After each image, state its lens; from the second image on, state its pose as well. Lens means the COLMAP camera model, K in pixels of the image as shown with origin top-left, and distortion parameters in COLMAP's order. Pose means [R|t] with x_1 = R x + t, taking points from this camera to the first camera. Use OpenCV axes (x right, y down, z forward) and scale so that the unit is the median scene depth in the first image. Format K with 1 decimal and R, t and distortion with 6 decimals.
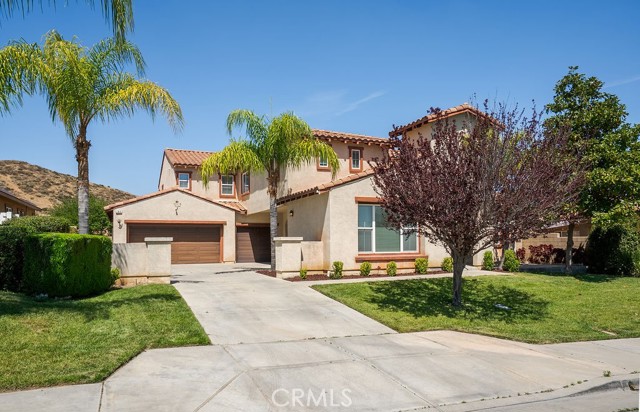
lens RADIAL K [[476.2, 0, 319.8], [0, 476.2, 231.6], [0, 0, 1]] dist [0.000980, -0.000056]
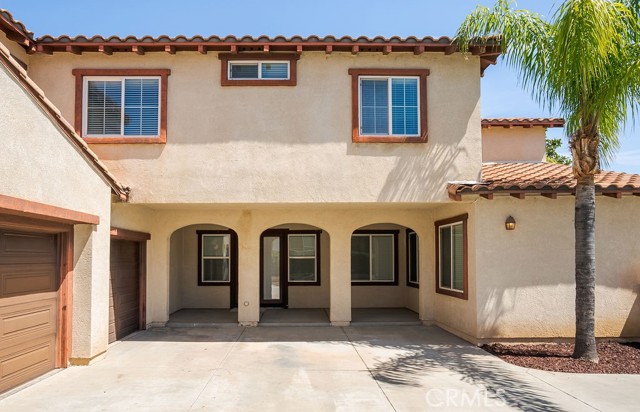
lens RADIAL K [[407.3, 0, 296.4], [0, 407.3, 246.8], [0, 0, 1]] dist [-0.009263, -0.000369]
pose [[0.388901, 0.035572, 0.920592, -0.406802], [-0.022358, 0.999324, -0.029170, 0.001212], [-0.921008, -0.009238, 0.389434, 0.859636]]
